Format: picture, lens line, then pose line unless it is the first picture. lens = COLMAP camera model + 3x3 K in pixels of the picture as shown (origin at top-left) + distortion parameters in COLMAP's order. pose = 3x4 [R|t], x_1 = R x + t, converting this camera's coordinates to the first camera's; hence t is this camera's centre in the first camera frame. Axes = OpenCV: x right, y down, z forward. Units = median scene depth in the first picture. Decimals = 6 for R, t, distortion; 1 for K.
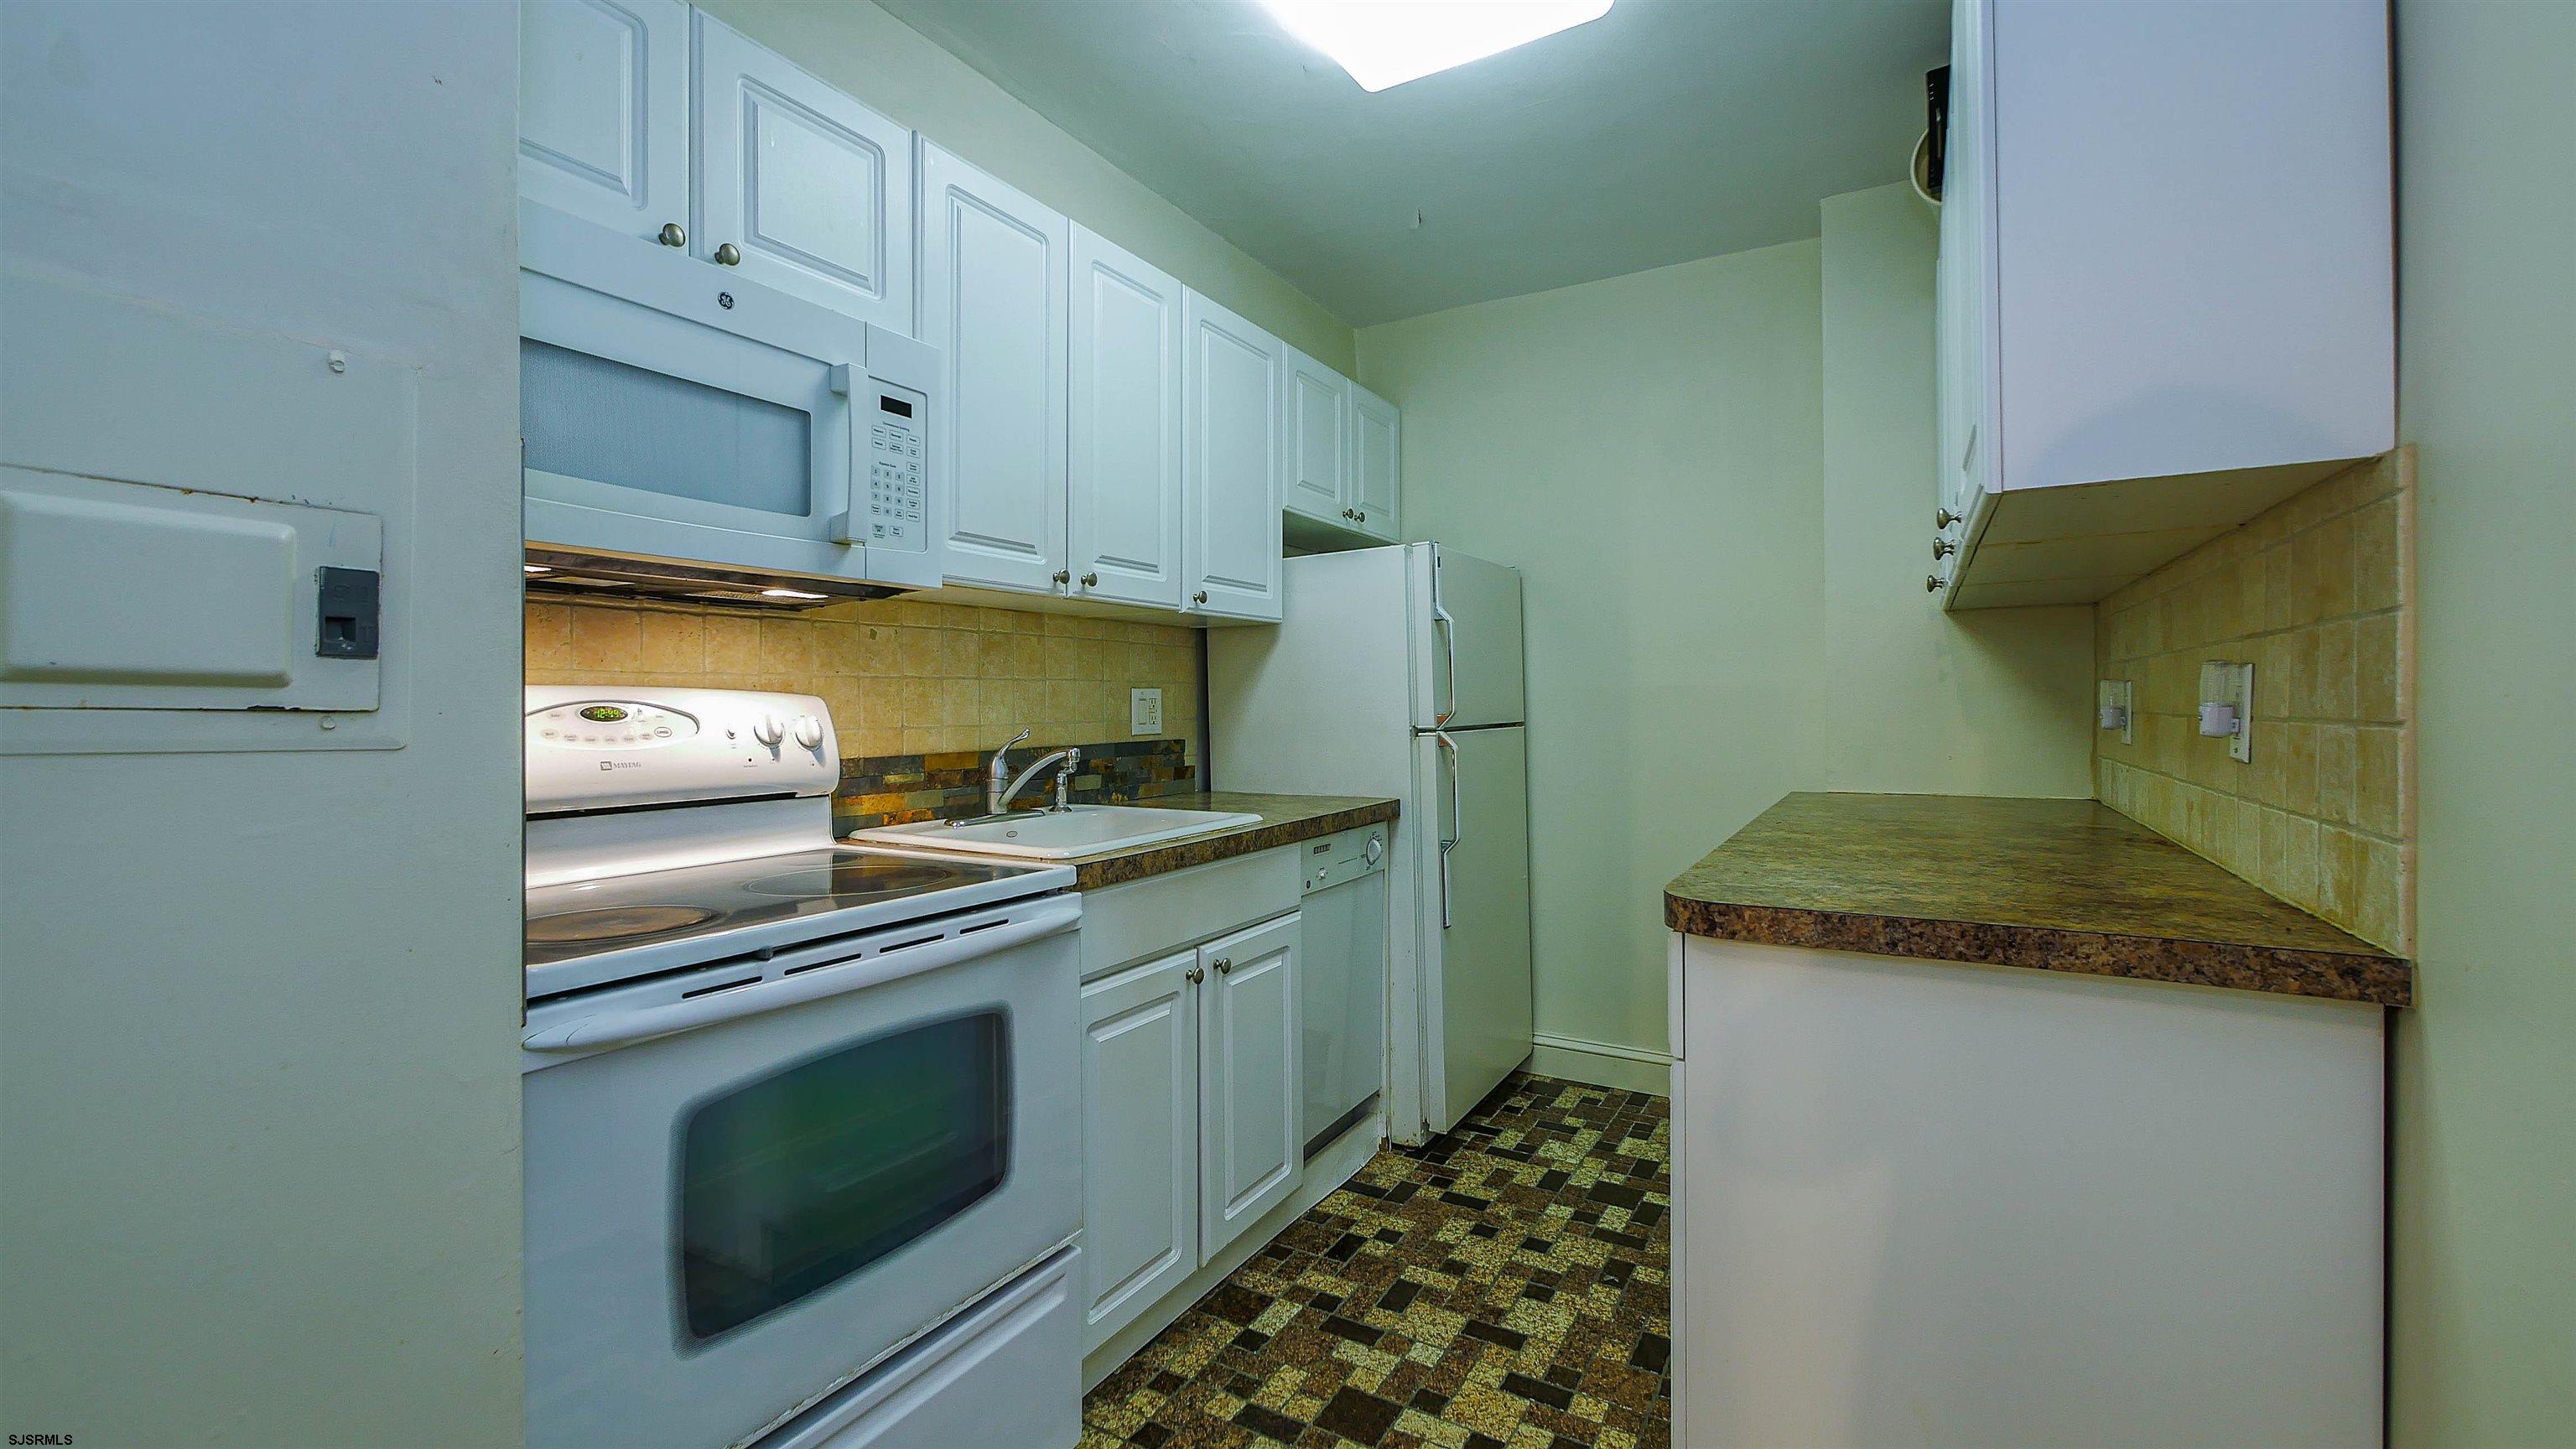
lens RADIAL K [[1070.2, 0, 1309.1], [0, 1070.2, 705.1], [0, 0, 1]] dist [-0.008328, 0.001196]
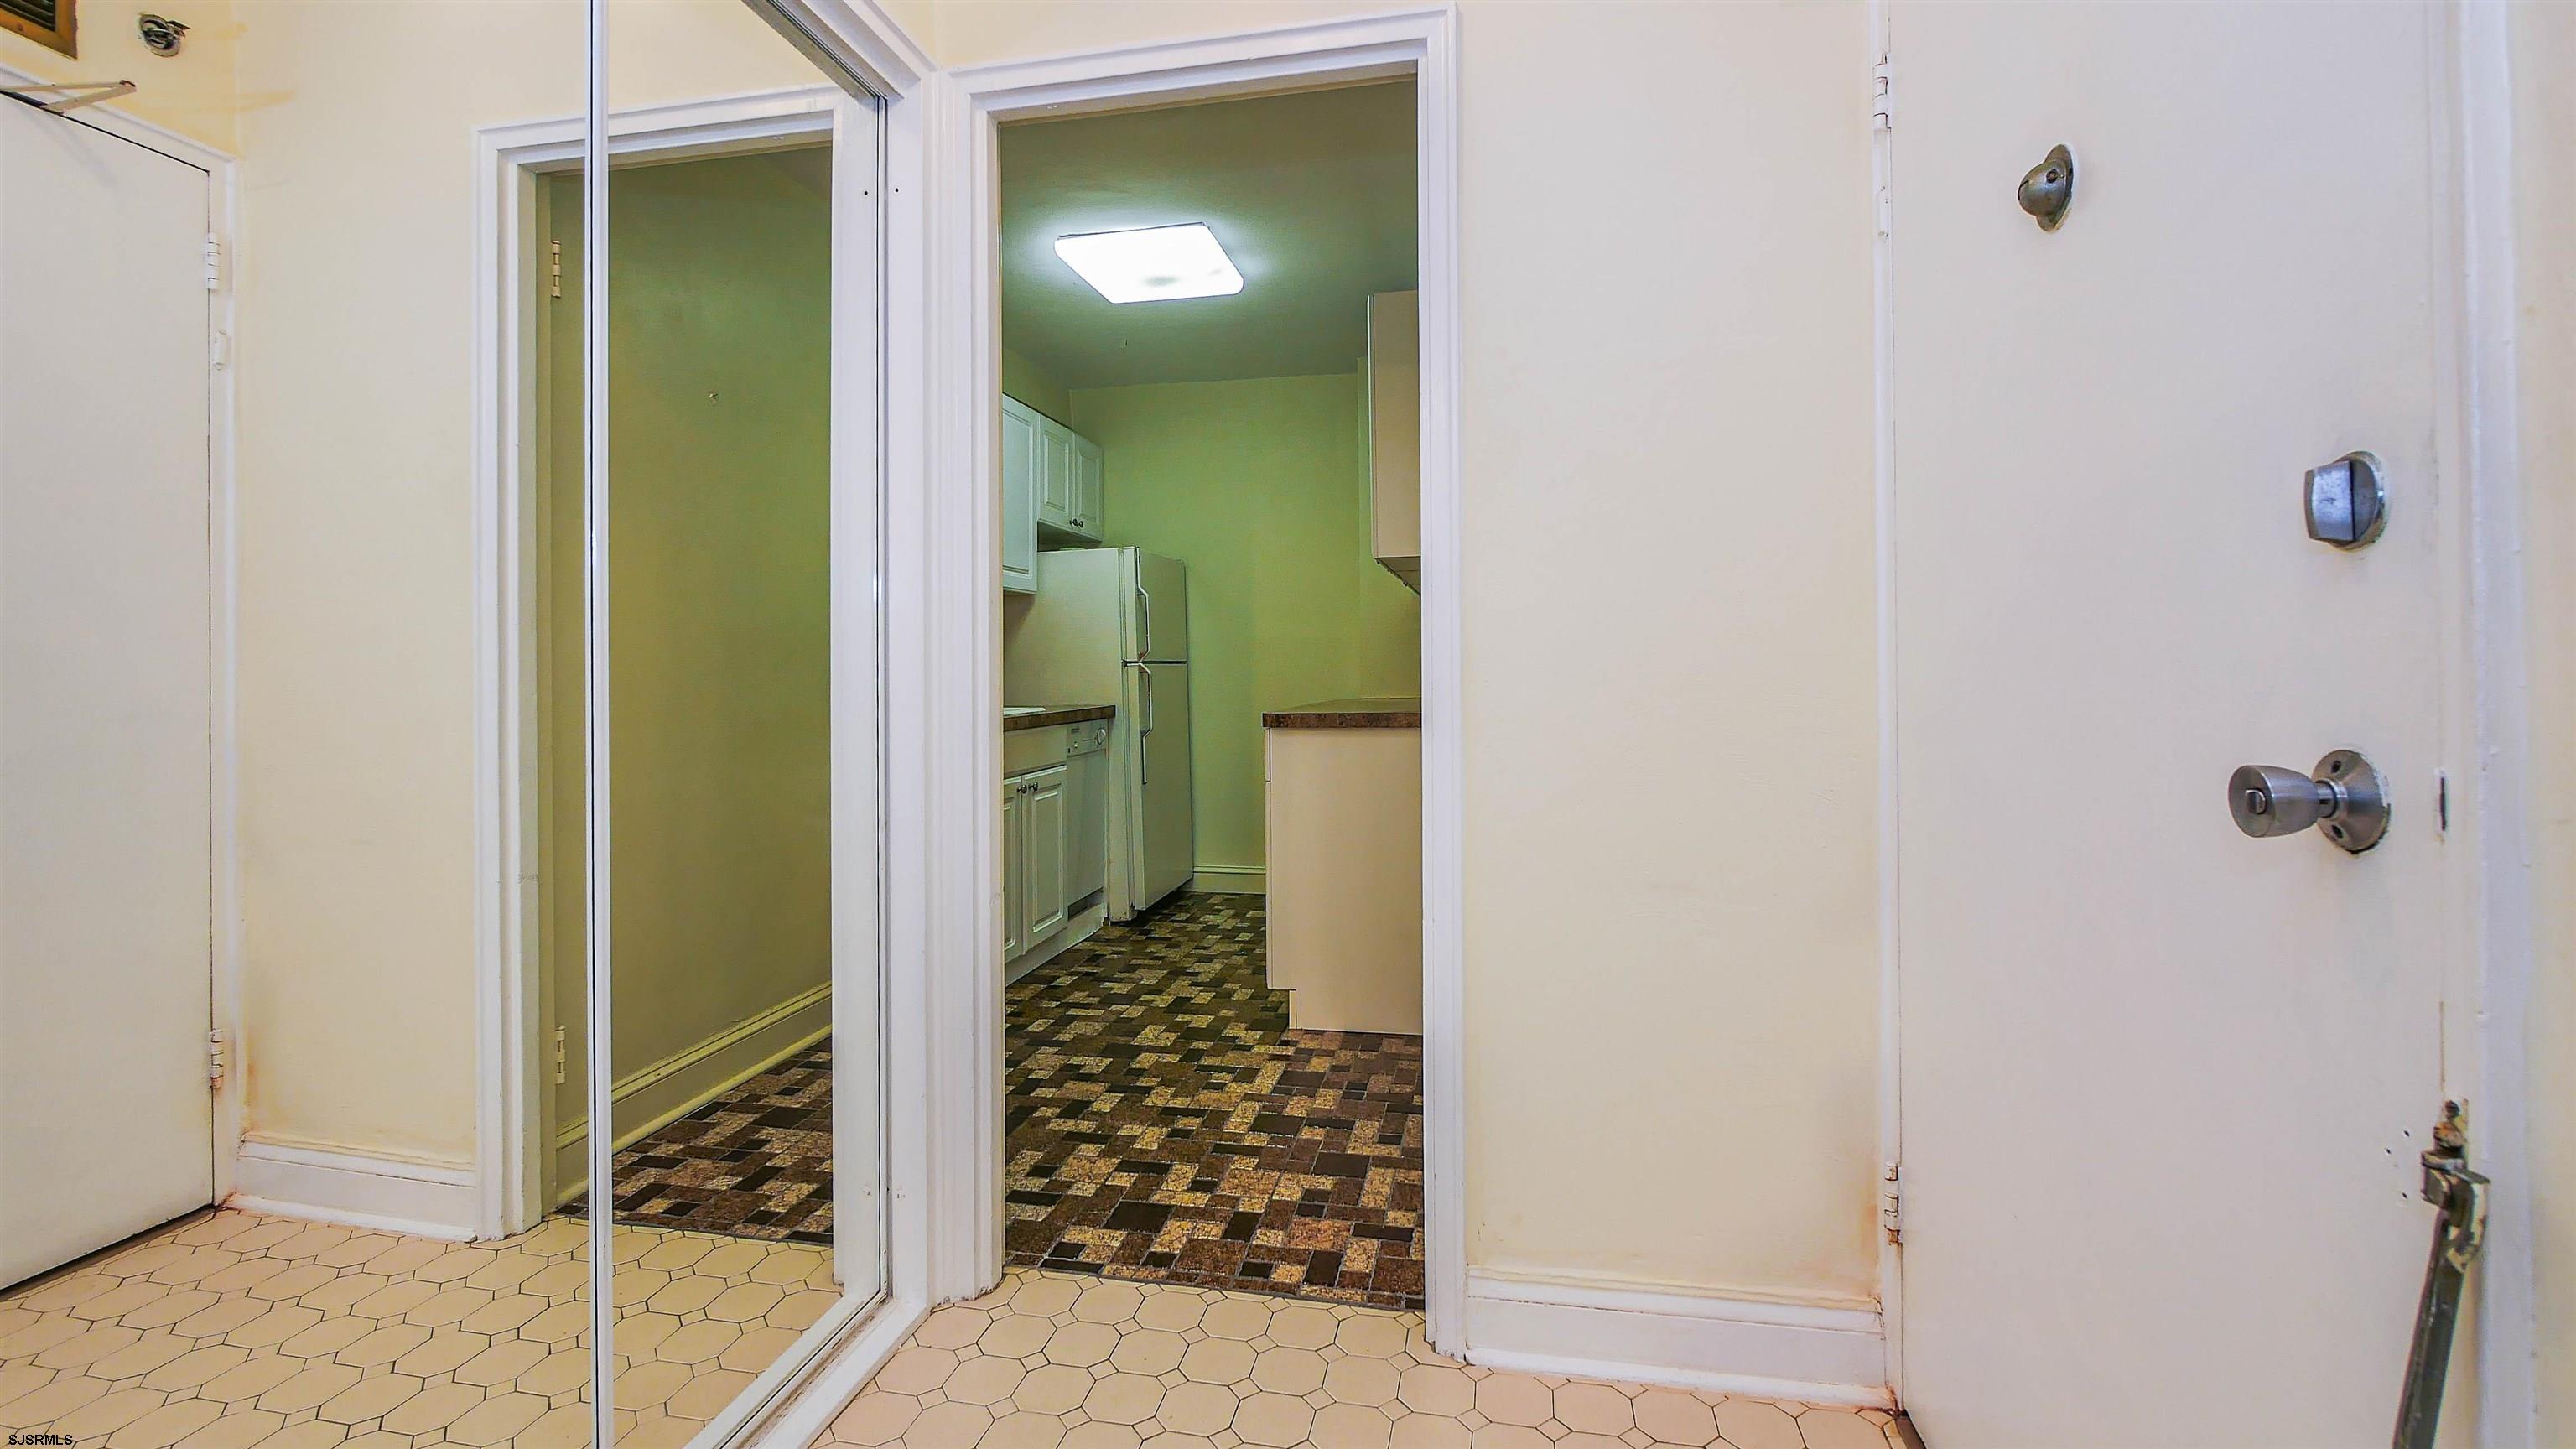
lens RADIAL K [[1070.2, 0, 1292.6], [0, 1070.2, 661.0], [0, 0, 1]] dist [-0.008328, 0.001196]
pose [[0.948550, -0.000241, 0.316627, -0.208860], [0.002537, 0.999973, -0.006839, 0.039918], [-0.316616, 0.007290, 0.948526, -0.745288]]
